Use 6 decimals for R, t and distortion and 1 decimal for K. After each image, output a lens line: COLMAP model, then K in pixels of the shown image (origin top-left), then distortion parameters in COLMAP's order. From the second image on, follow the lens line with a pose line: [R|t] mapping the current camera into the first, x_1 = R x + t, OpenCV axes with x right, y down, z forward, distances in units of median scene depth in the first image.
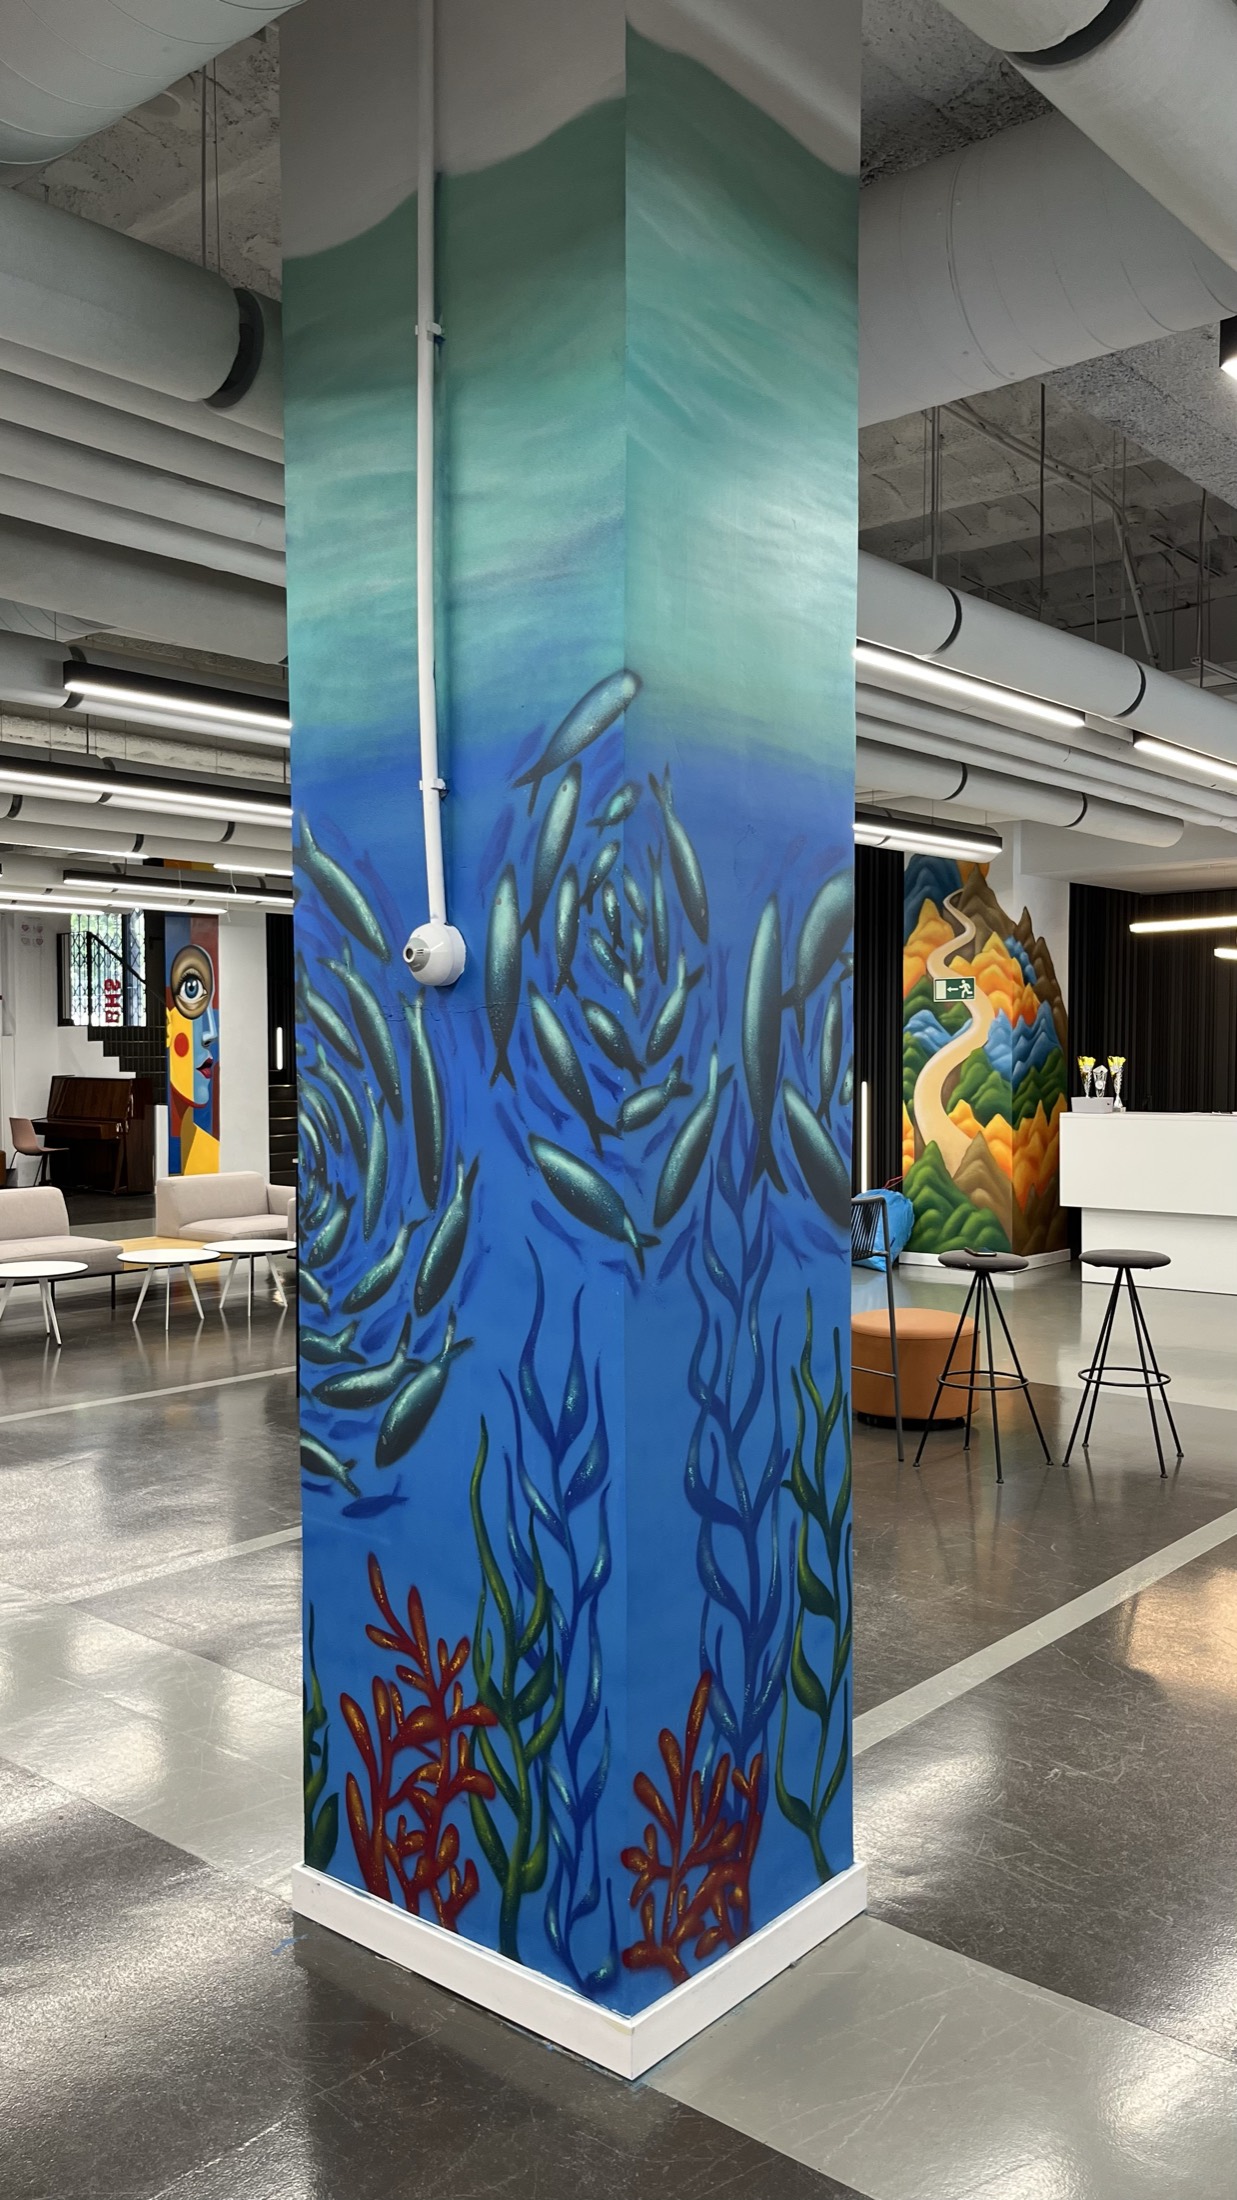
lens RADIAL K [[1697.4, 0, 618.5], [0, 1697.4, 1100.0], [0, 0, 1]] dist [0.140106, -0.000351]
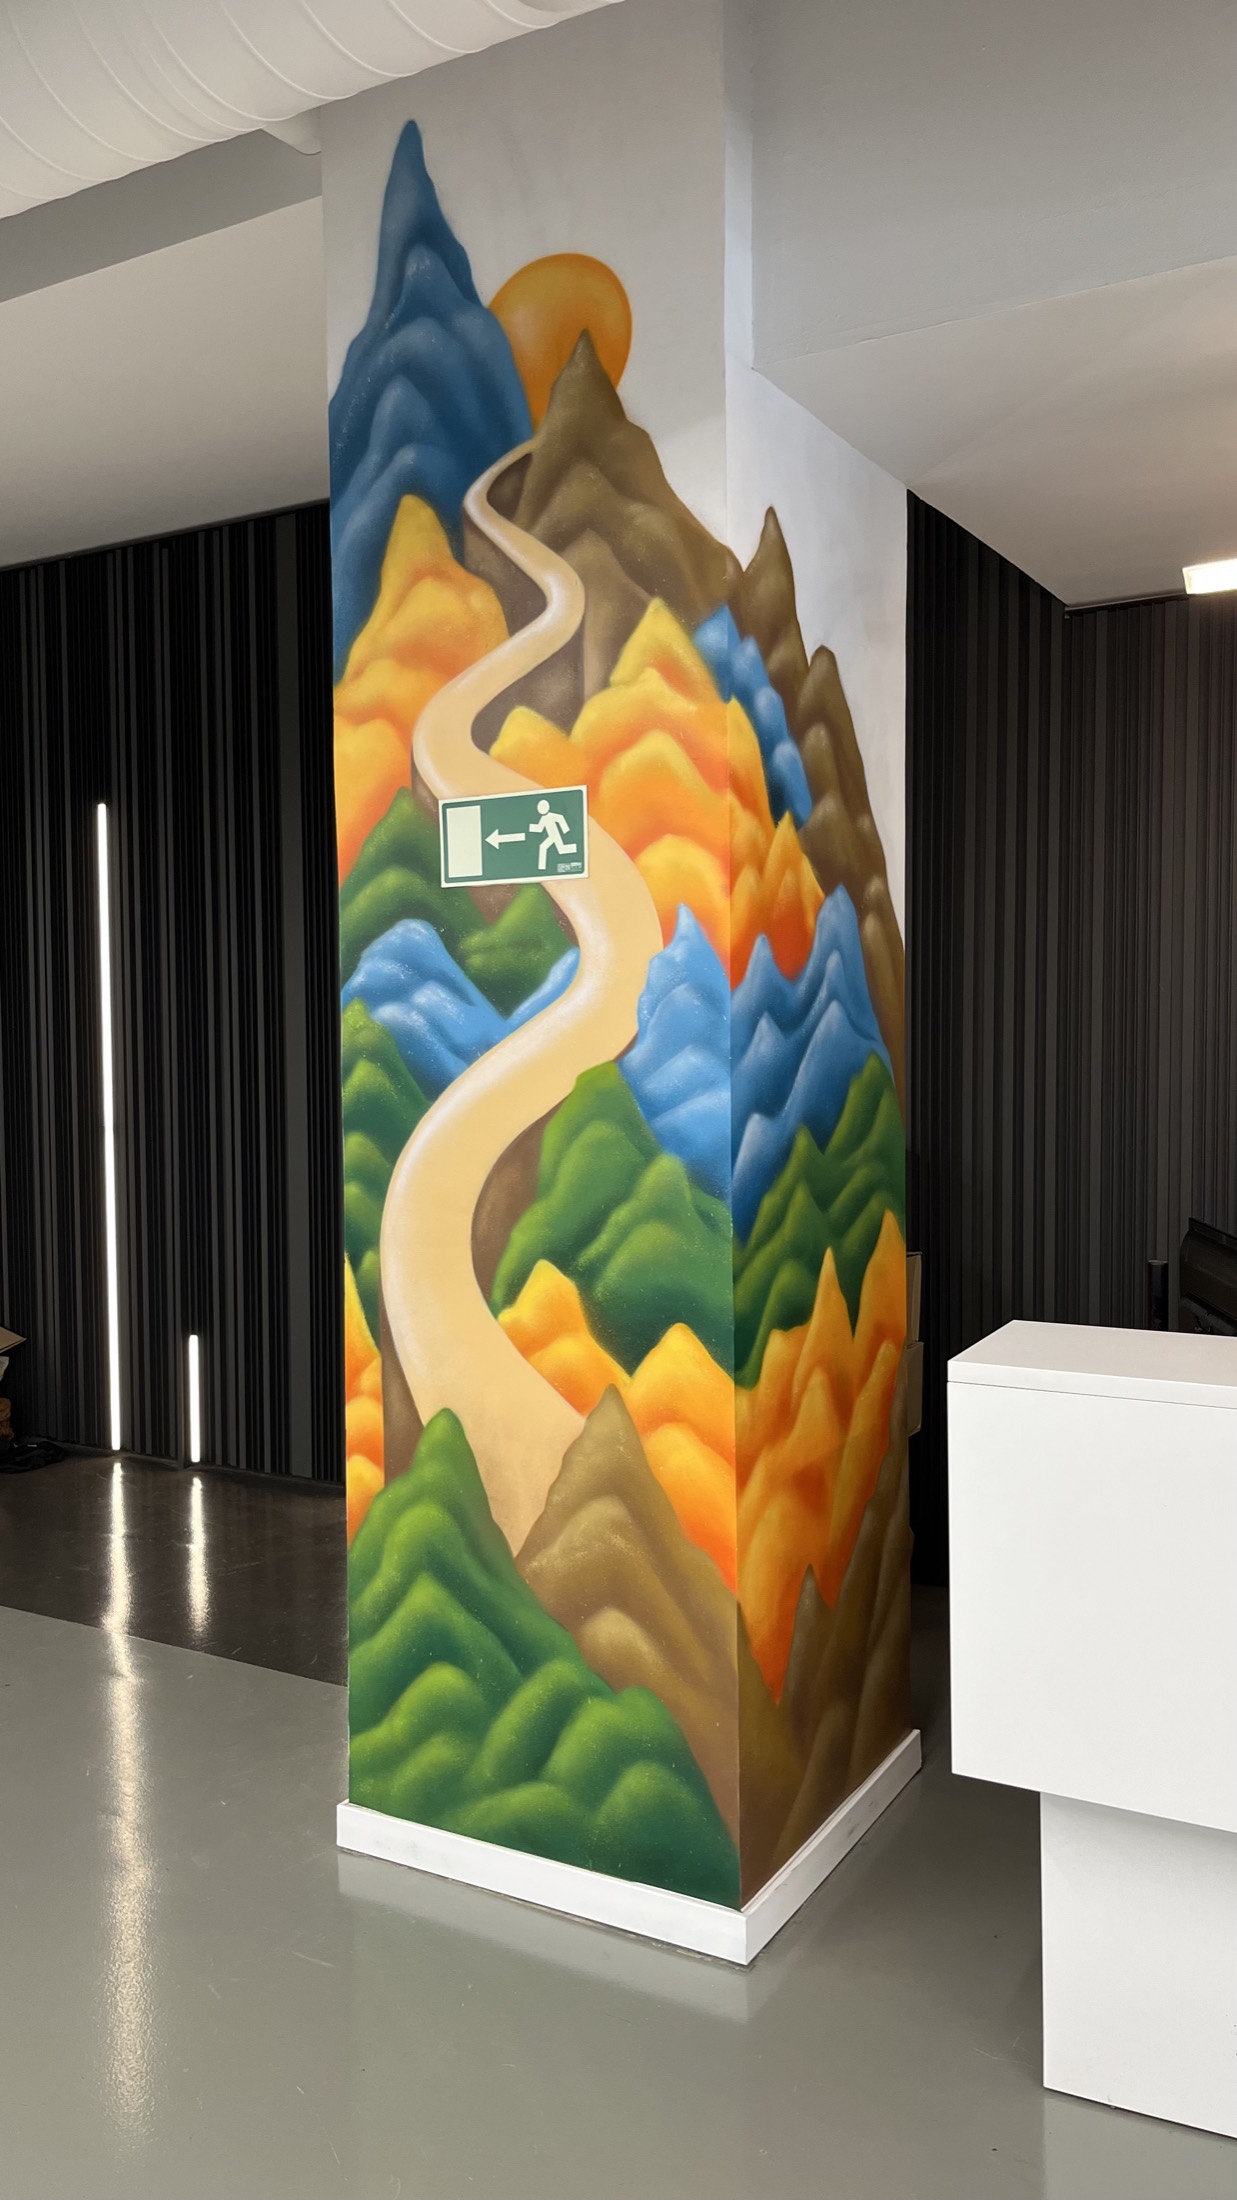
lens RADIAL K [[1697.4, 0, 618.5], [0, 1697.4, 1100.0], [0, 0, 1]] dist [0.140106, -0.000351]
pose [[0.983625, -0.015042, 0.179596, 0.165886], [0.012783, 0.999824, 0.013726, -0.028317], [-0.179771, -0.011206, 0.983645, 0.742770]]
